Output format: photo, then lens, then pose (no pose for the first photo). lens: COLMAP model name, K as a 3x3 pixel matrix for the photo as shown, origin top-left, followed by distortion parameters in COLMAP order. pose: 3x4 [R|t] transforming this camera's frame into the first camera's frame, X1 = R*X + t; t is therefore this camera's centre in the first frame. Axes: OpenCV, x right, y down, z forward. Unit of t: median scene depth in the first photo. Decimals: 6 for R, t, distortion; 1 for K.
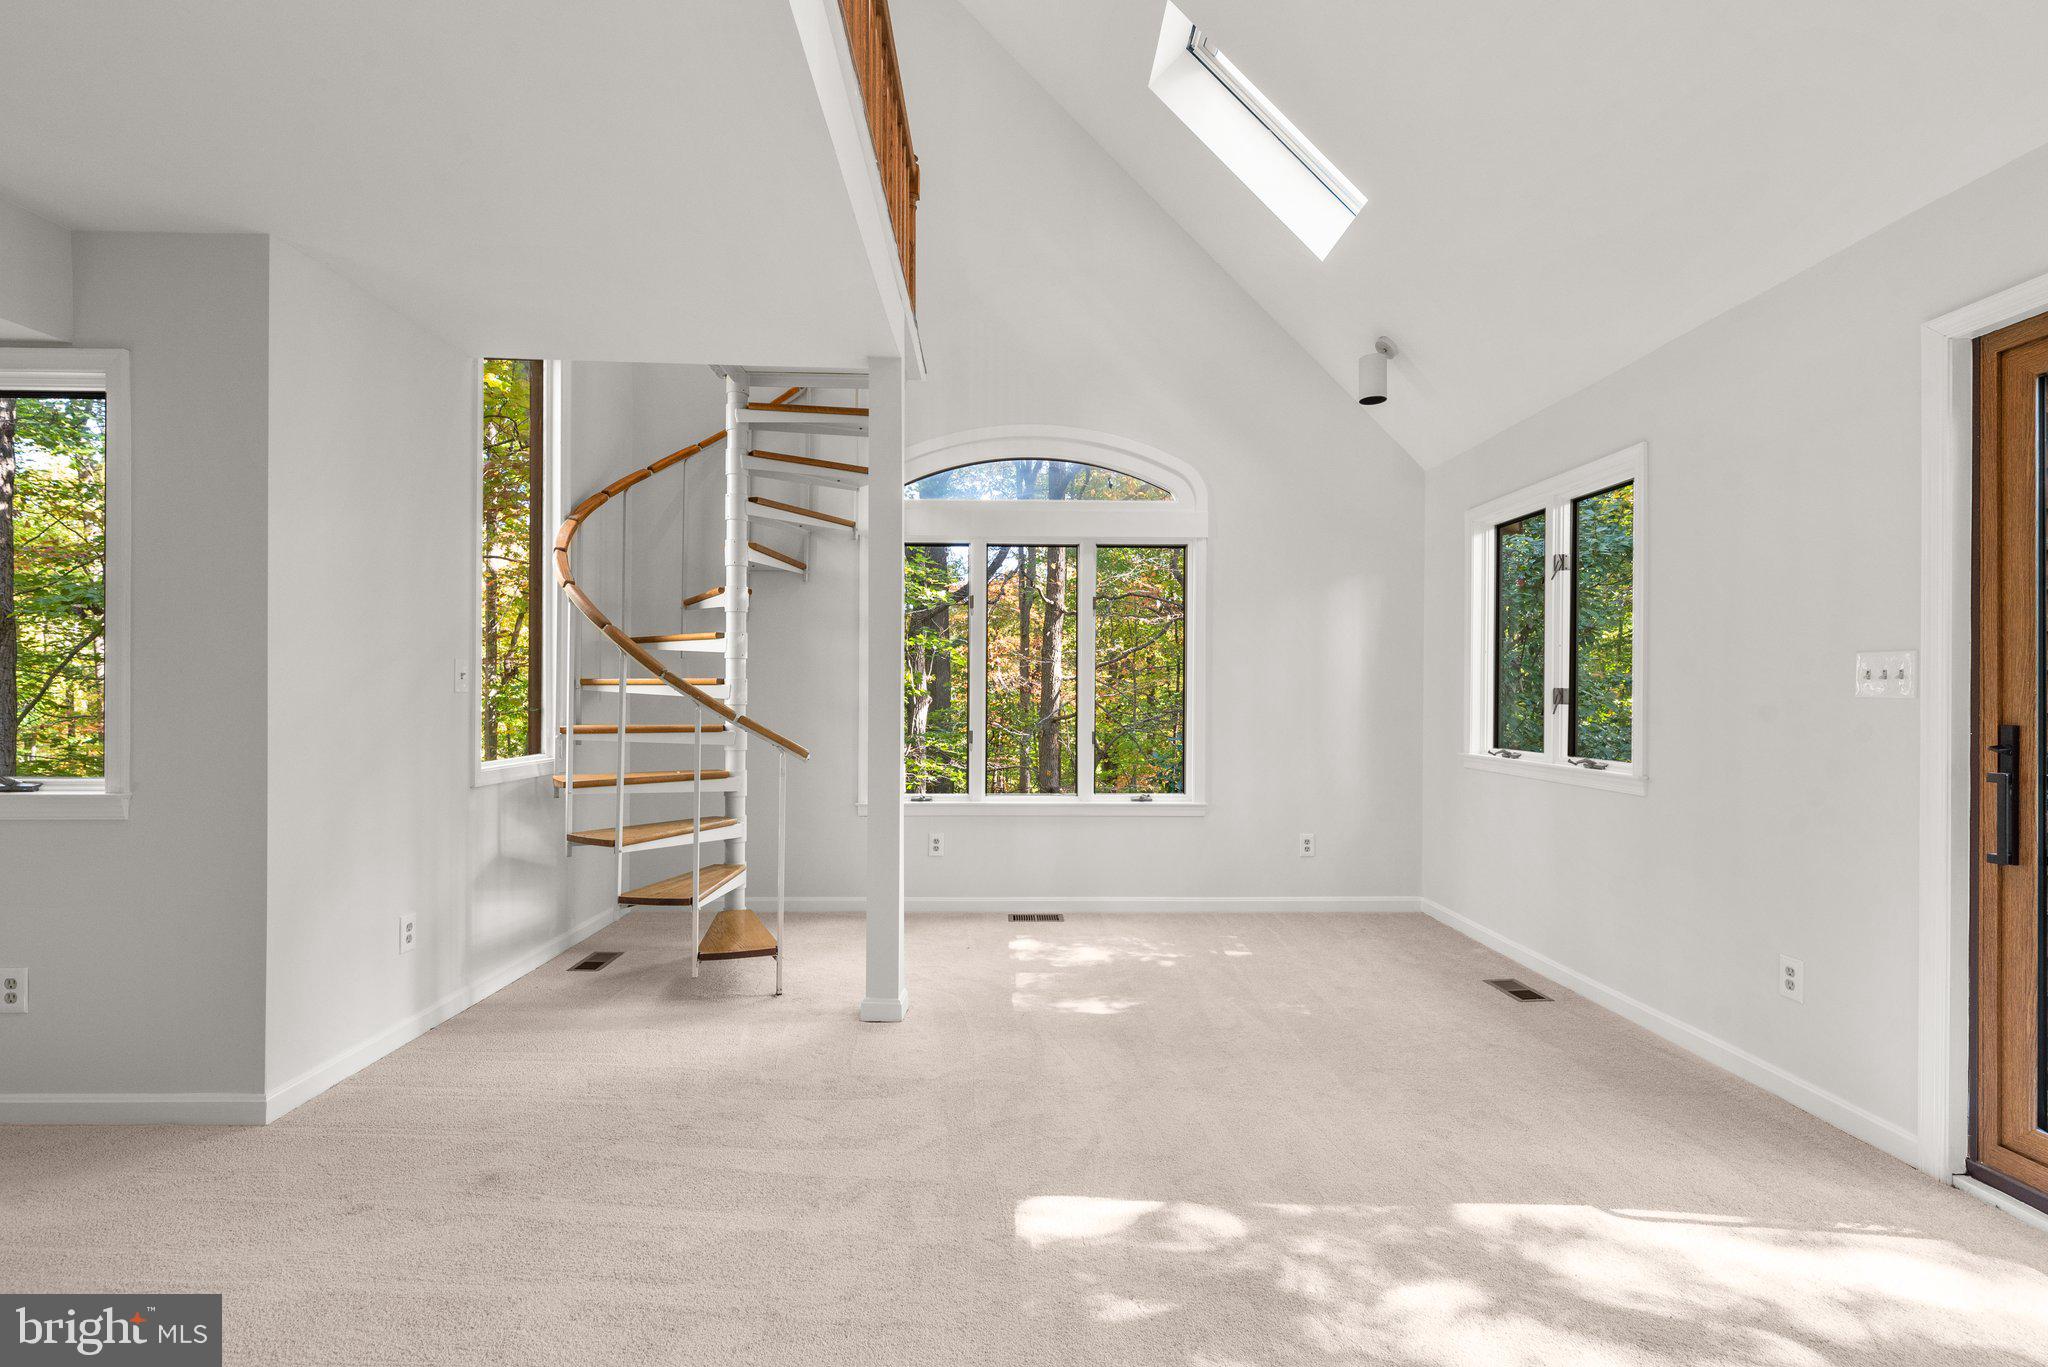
lens RADIAL K [[924.1, 0, 1022.4], [0, 924.1, 691.3], [0, 0, 1]] dist [0.000914, 0.000451]
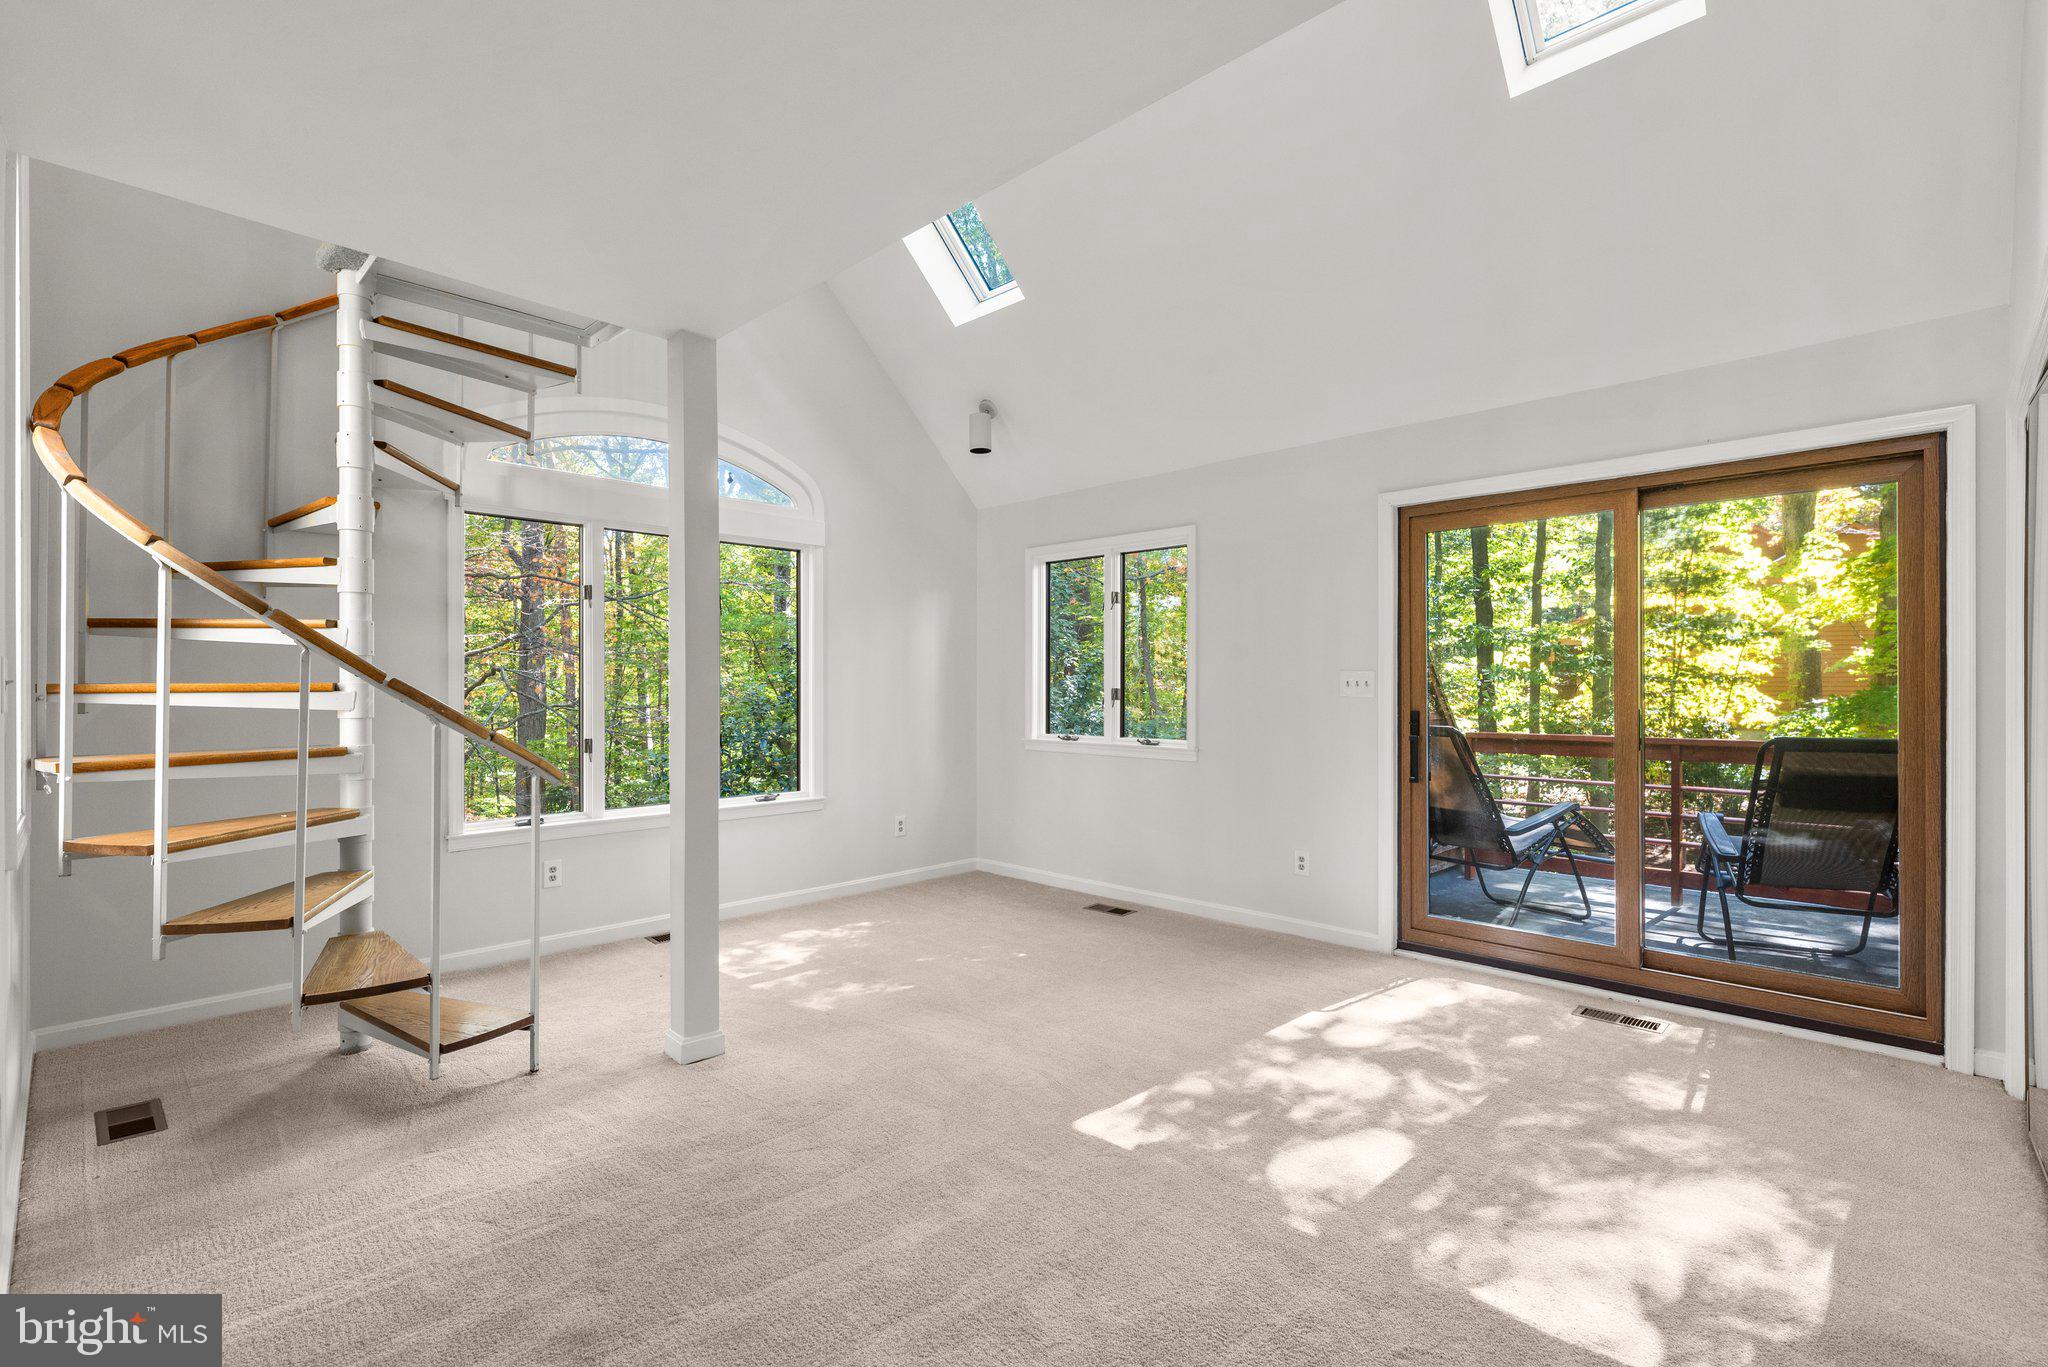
lens RADIAL K [[933.8, 0, 1024.0], [0, 933.8, 683.5], [0, 0, 1]] dist [0.000392, 0.000249]
pose [[0.713161, -0.004721, 0.700984, -0.516515], [0.001661, 0.999986, 0.005044, -0.018430], [-0.700998, -0.002433, 0.713159, 0.103941]]
